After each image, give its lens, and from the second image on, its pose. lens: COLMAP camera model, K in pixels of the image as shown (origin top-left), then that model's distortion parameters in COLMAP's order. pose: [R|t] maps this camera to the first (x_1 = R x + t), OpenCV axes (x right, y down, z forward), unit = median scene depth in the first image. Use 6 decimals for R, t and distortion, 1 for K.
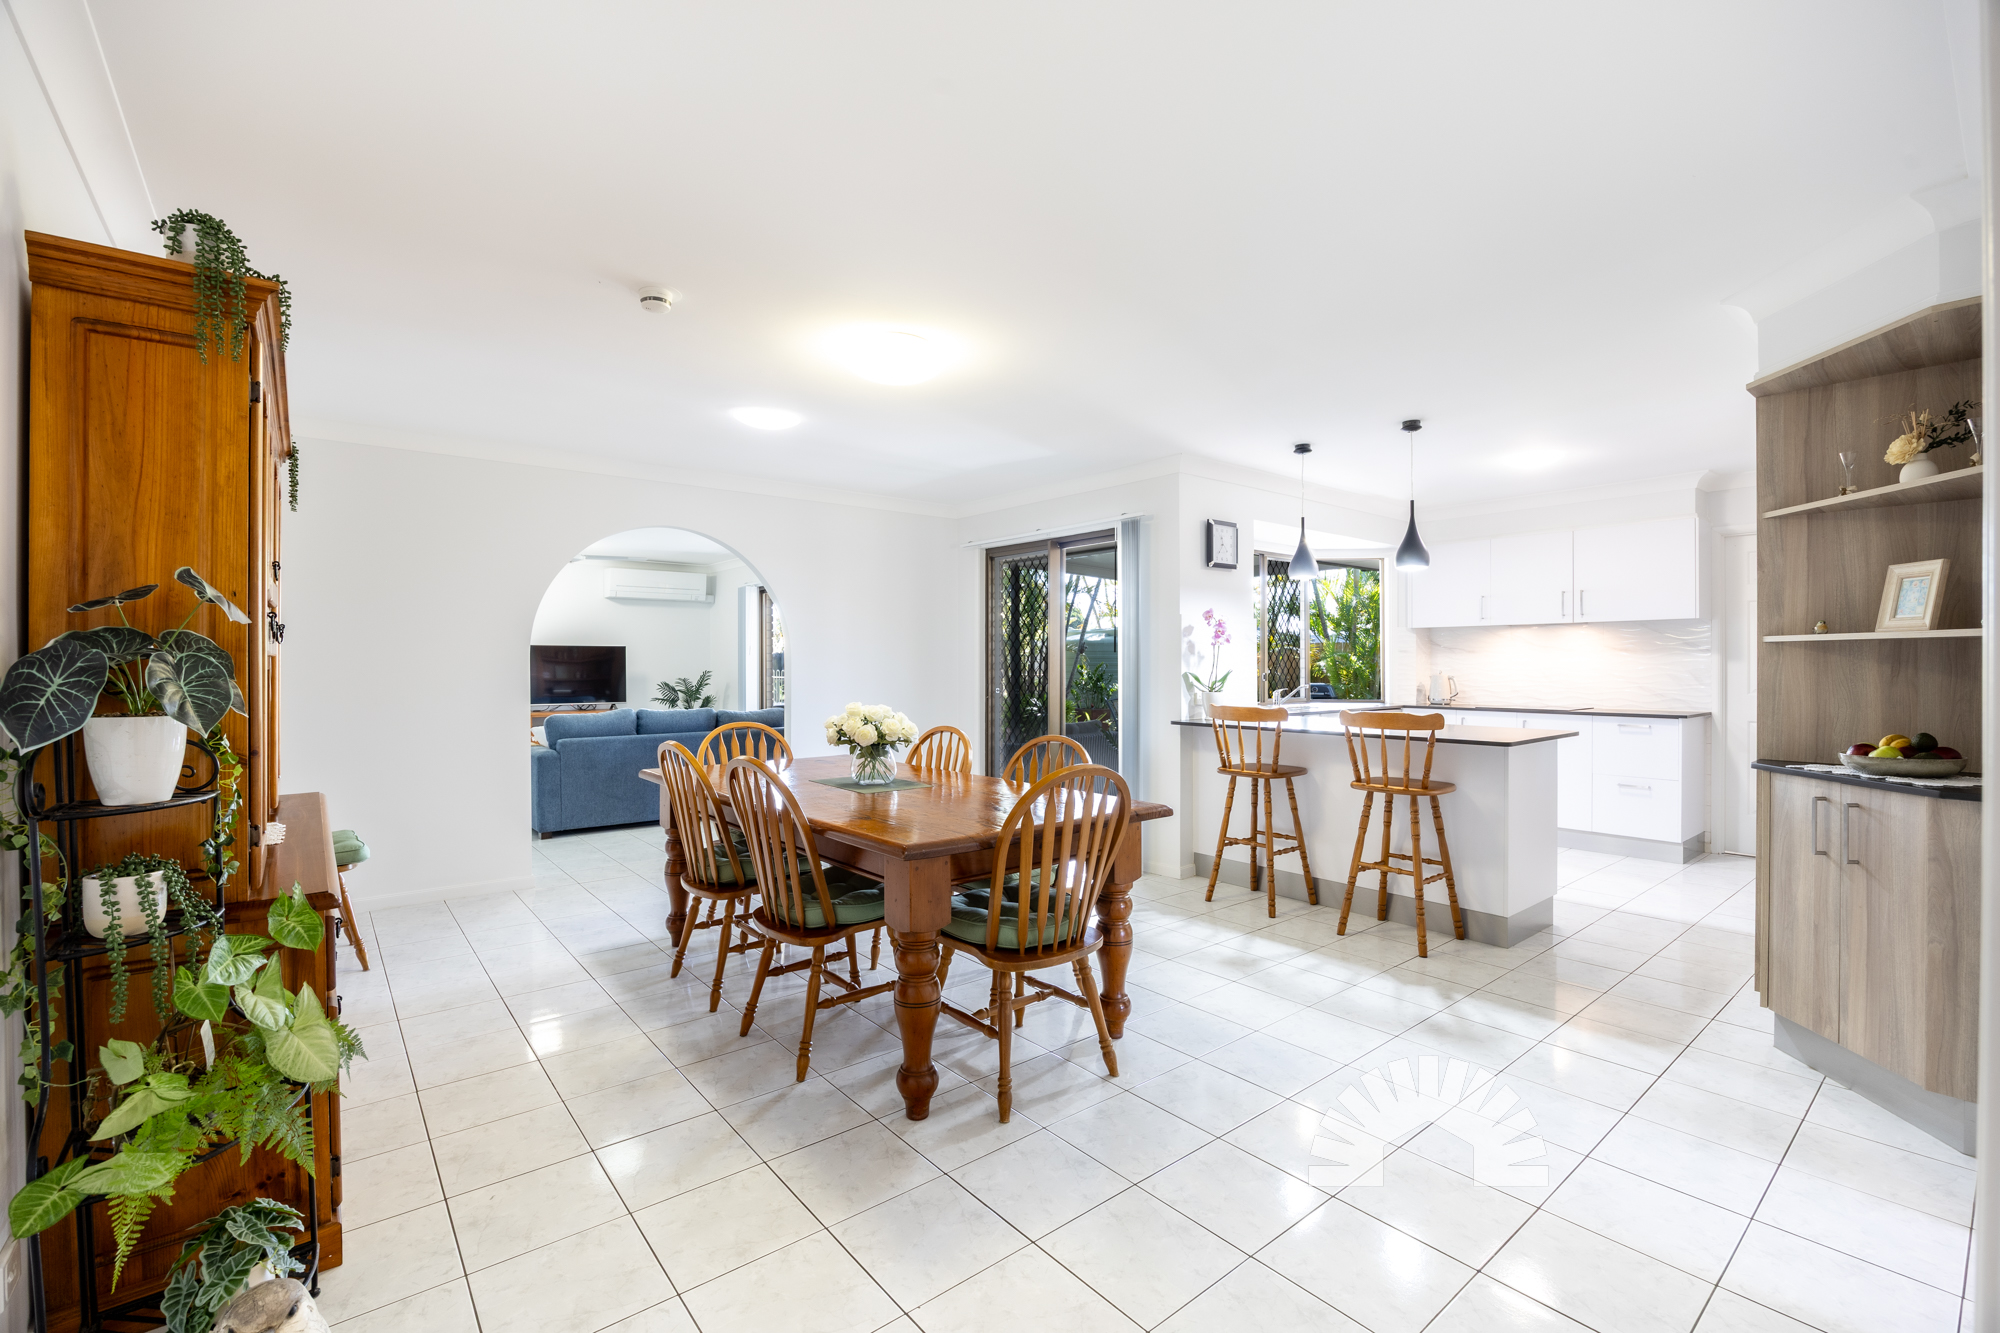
lens RADIAL K [[913.5, 0, 1000.0], [0, 913.5, 666.5], [0, 0, 1]] dist [0.000426, 0.000012]
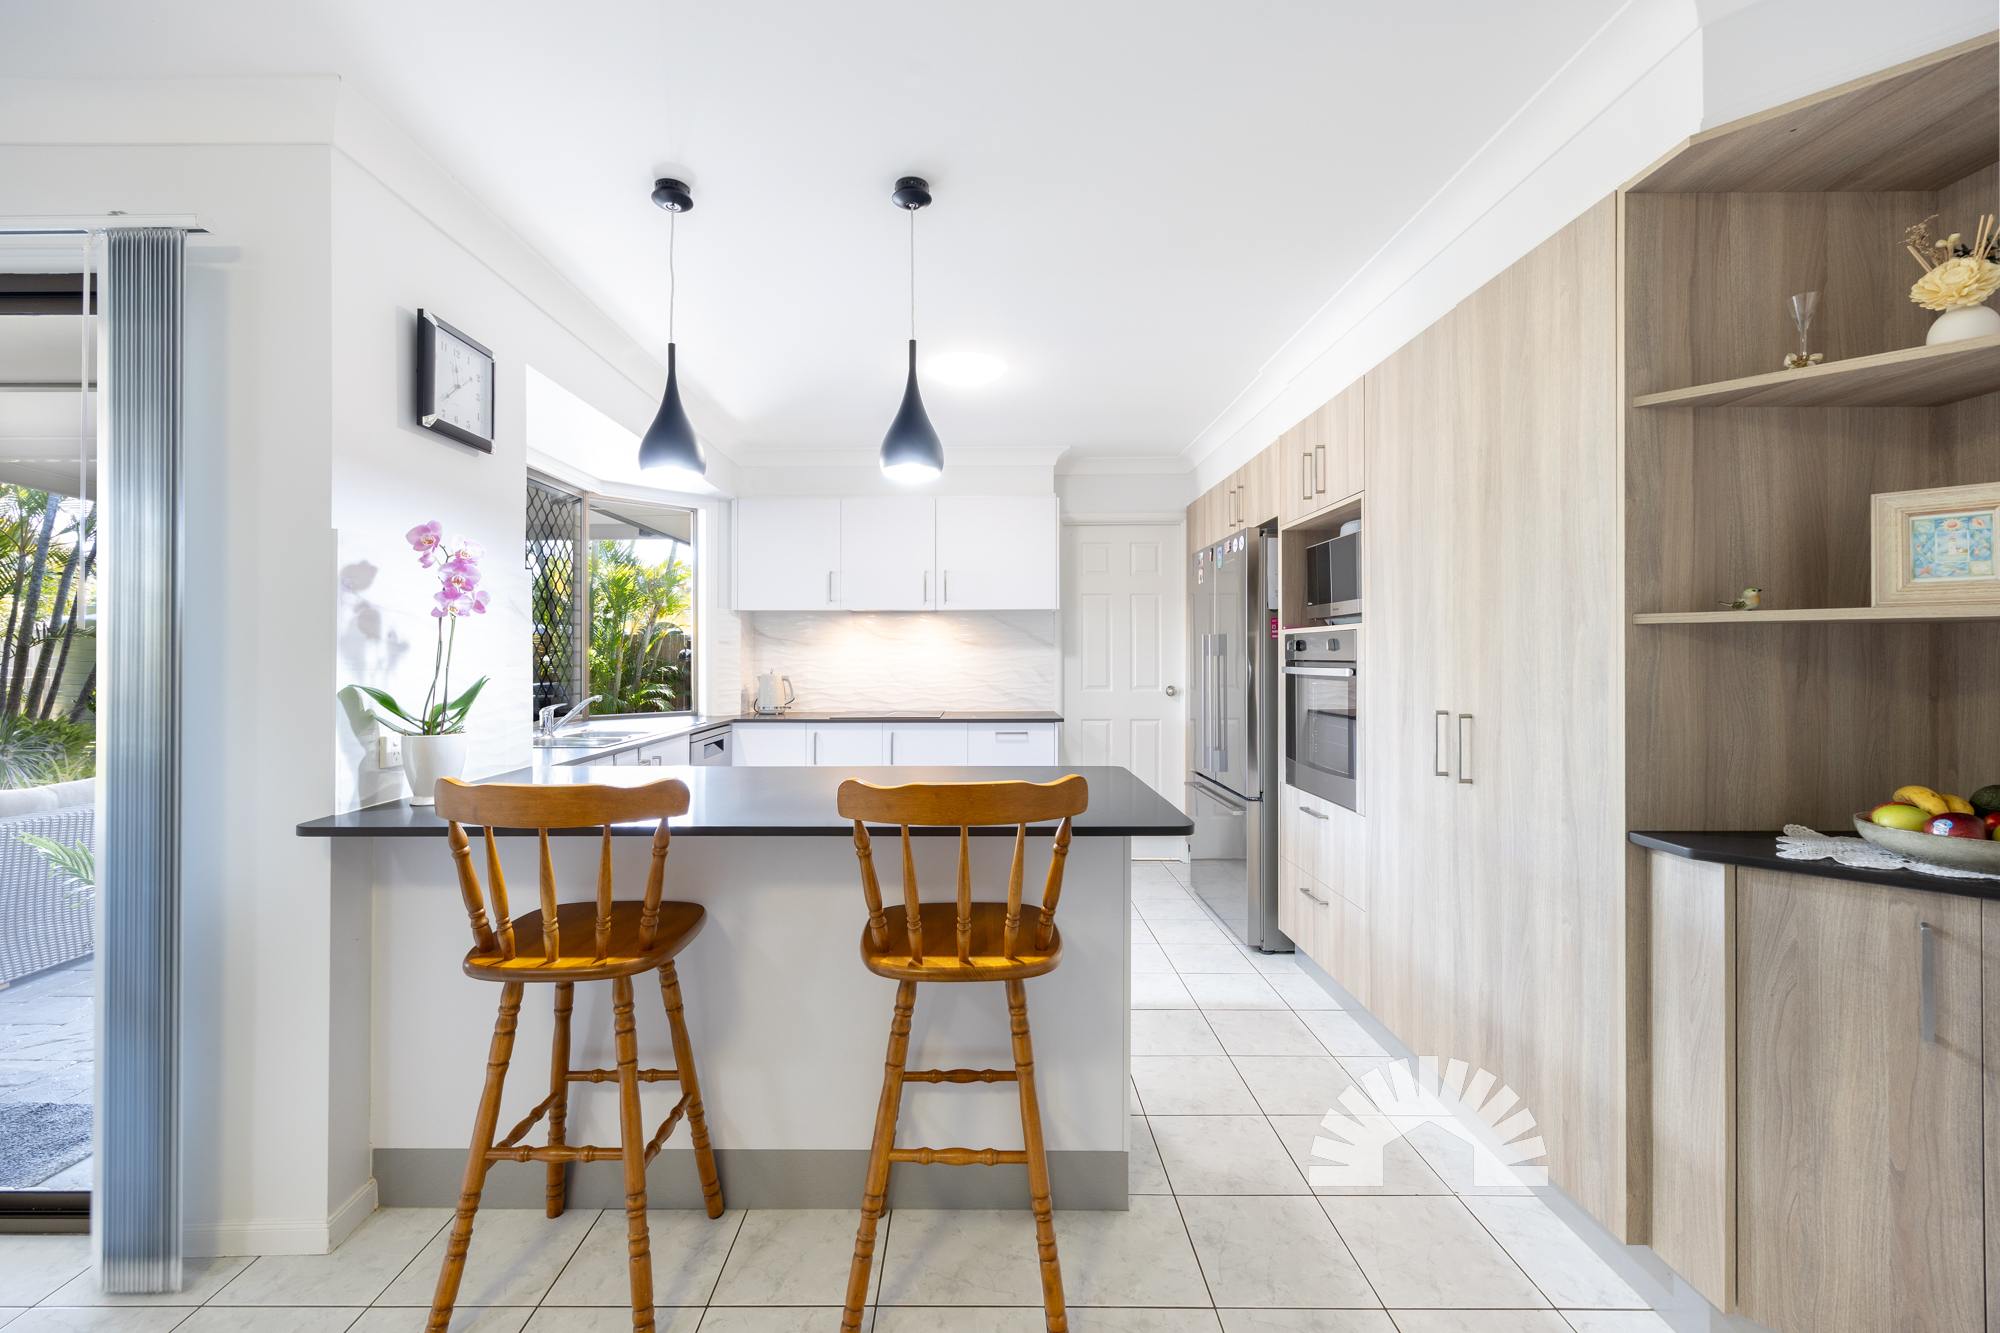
lens RADIAL K [[818.8, 0, 1000.8], [0, 818.8, 650.3], [0, 0, 1]] dist [0.002446, 0.000223]
pose [[0.636982, 0.006088, 0.770854, 0.116314], [0.003585, 0.999935, -0.010859, -0.003850], [-0.770870, 0.009680, 0.636919, 0.592585]]
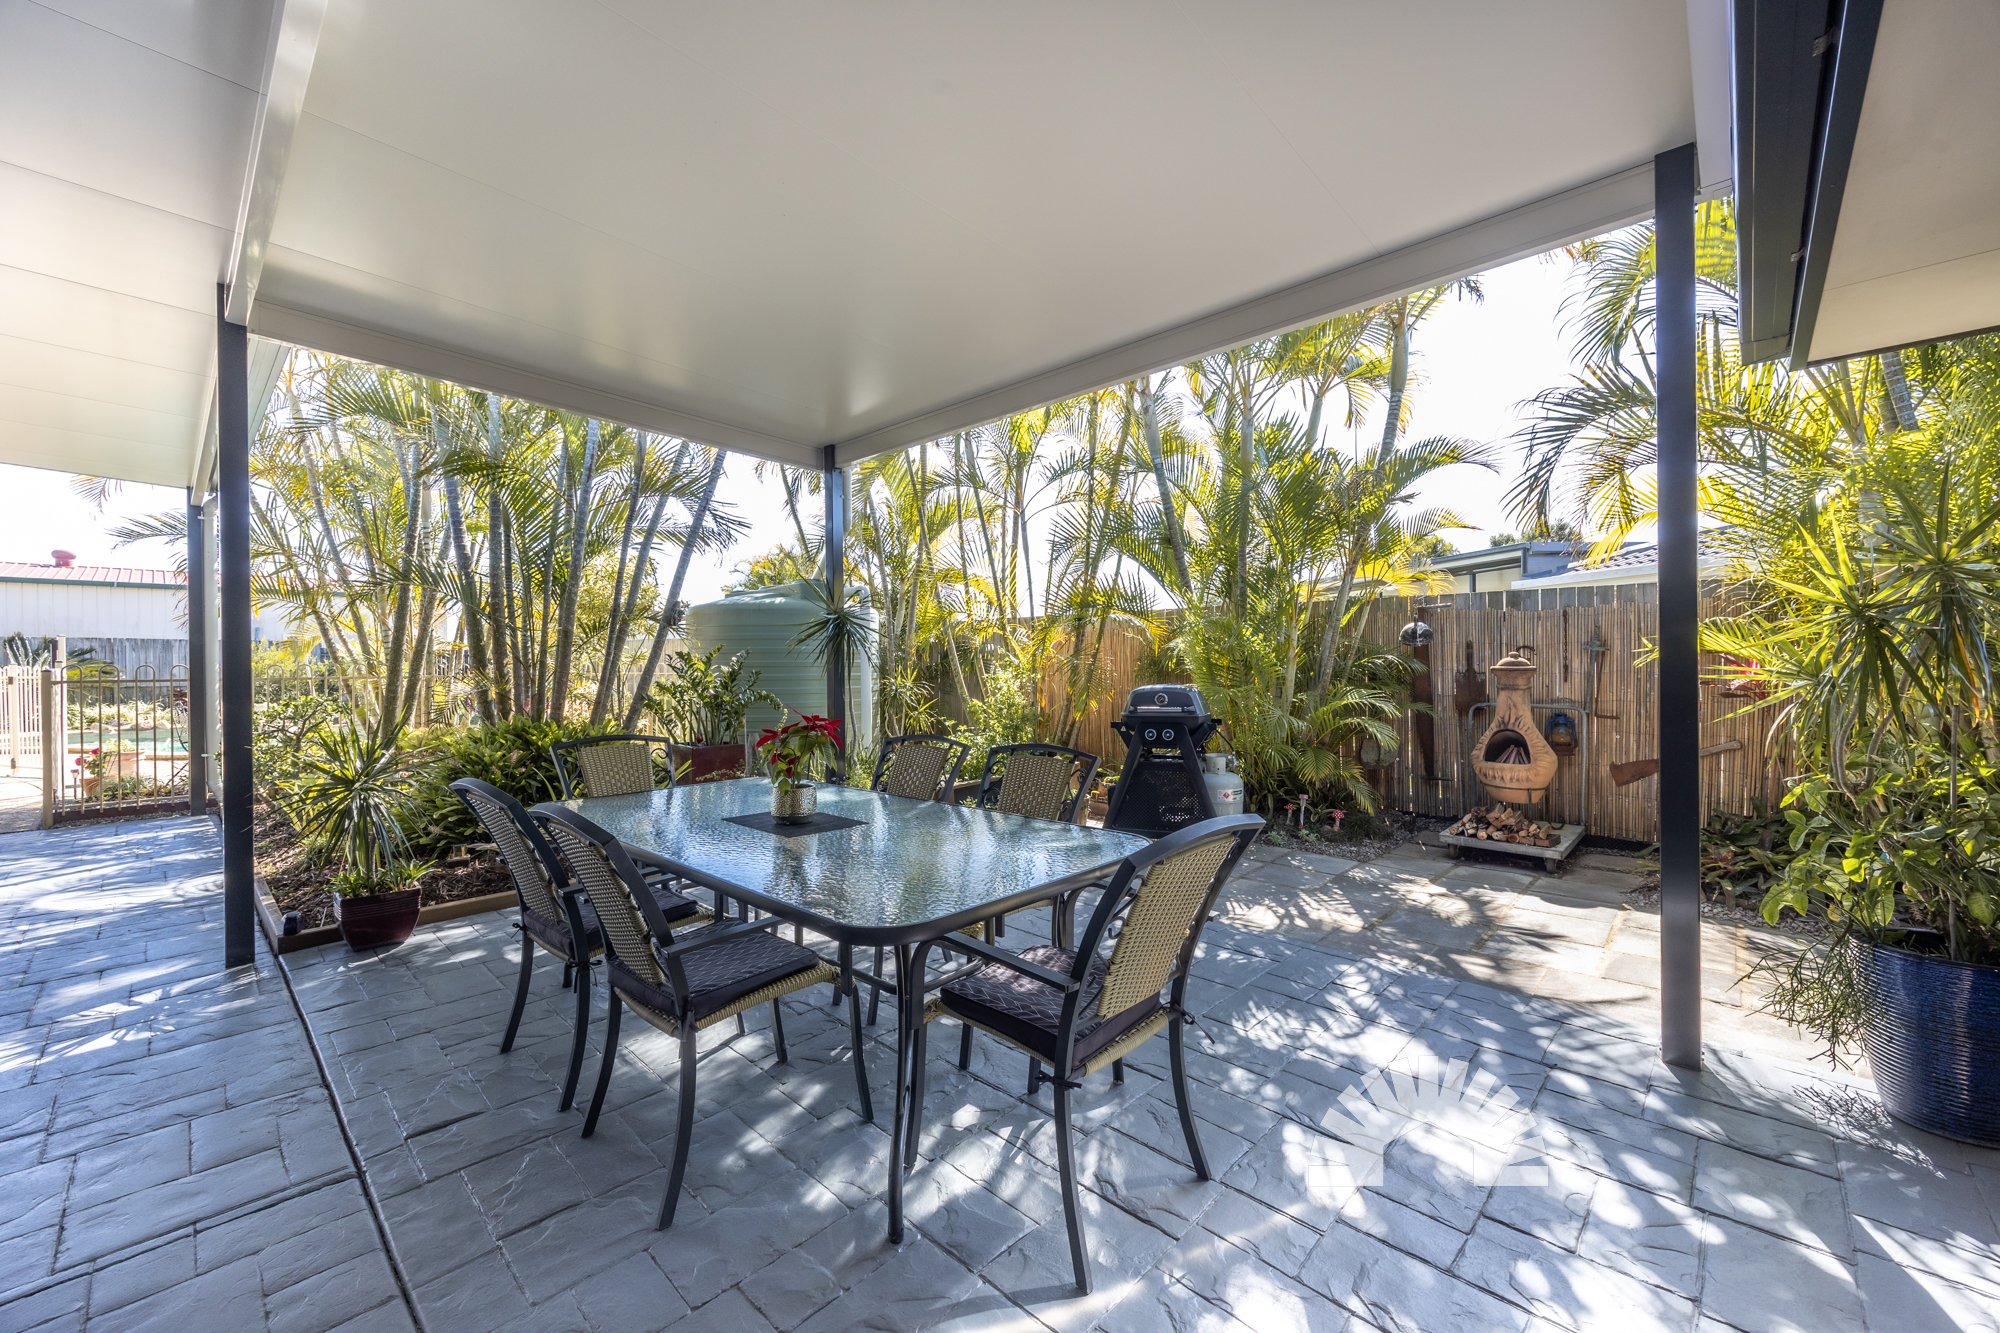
lens RADIAL K [[790.9, 0, 1000.0], [0, 790.9, 666.5], [0, 0, 1]] dist [-0.000463, -0.000117]
pose [[0.994606, 0.006346, 0.103532, 0.613373], [-0.005846, 0.999970, -0.005128, 0.036031], [-0.103561, 0.004495, 0.994613, 1.671683]]
